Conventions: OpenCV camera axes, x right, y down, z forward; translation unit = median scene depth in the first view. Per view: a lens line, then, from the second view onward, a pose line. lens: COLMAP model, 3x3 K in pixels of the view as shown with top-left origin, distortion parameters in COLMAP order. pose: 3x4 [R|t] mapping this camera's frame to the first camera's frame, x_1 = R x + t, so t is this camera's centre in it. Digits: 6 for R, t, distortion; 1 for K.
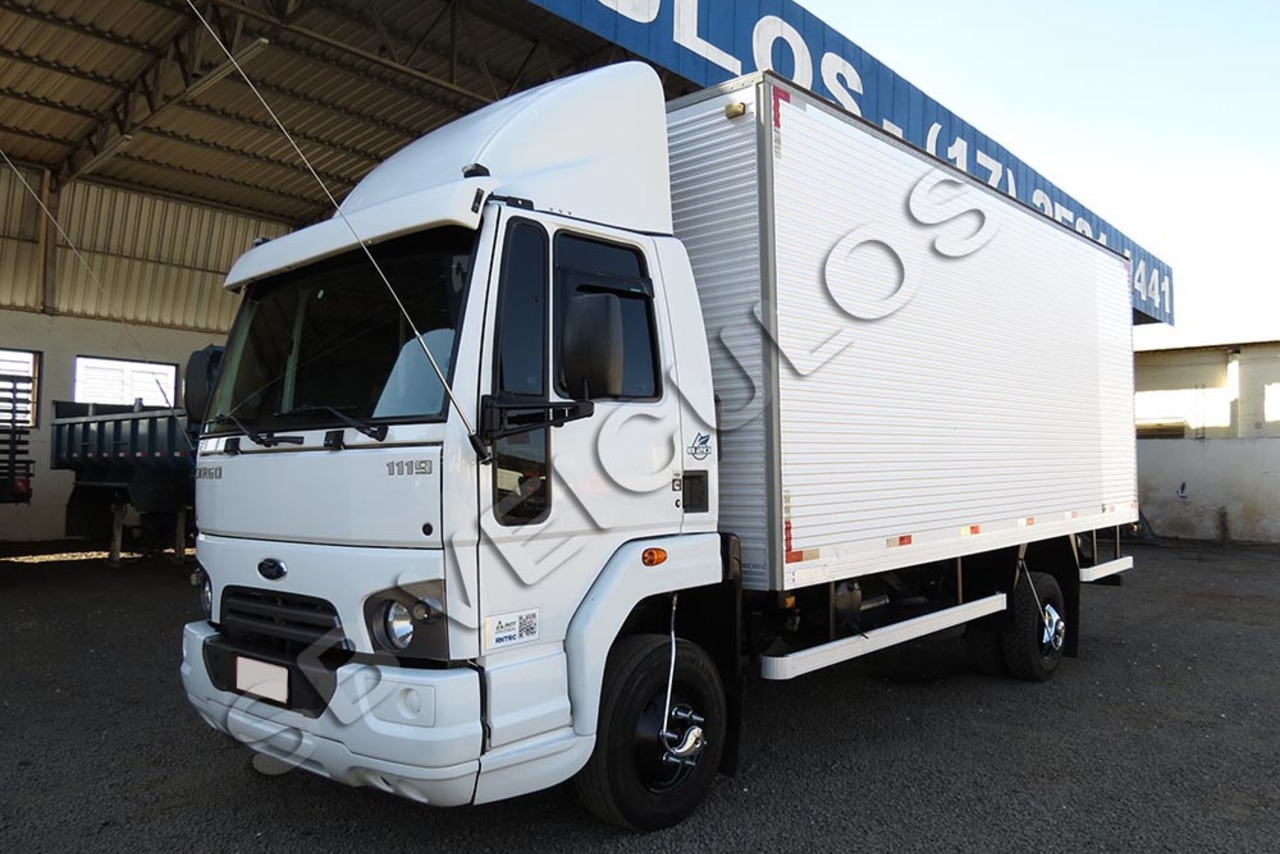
lens RADIAL K [[966.7, 0, 640.0], [0, 966.7, 427.0], [0, 0, 1]] dist [-0.041035, 0.001458]
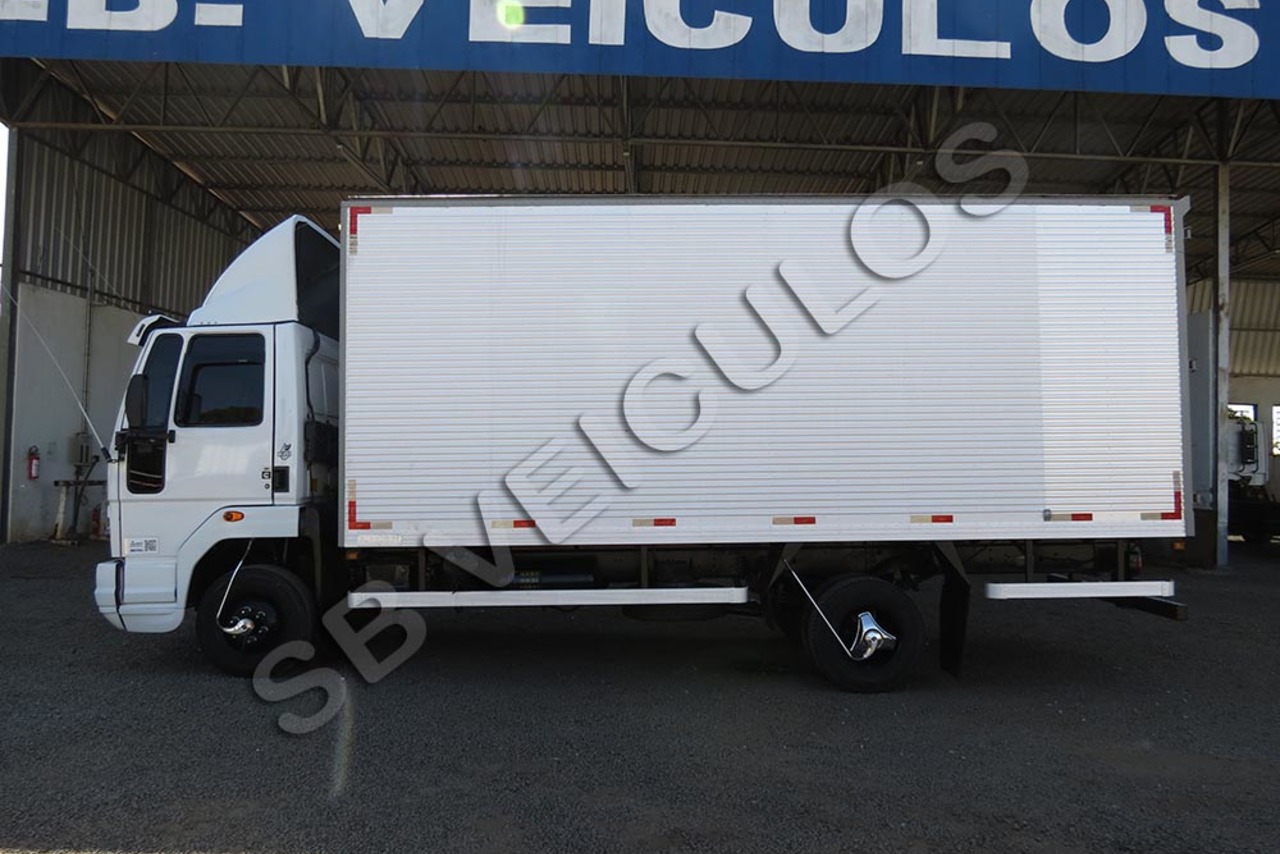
lens RADIAL K [[899.4, 0, 640.0], [0, 899.4, 427.0], [0, 0, 1]] dist [-0.033382, -0.000710]
pose [[0.683181, -0.037544, -0.729283, 1.595922], [0.030670, 0.999271, -0.022711, 0.032139], [0.729604, -0.006851, 0.683835, 0.419882]]
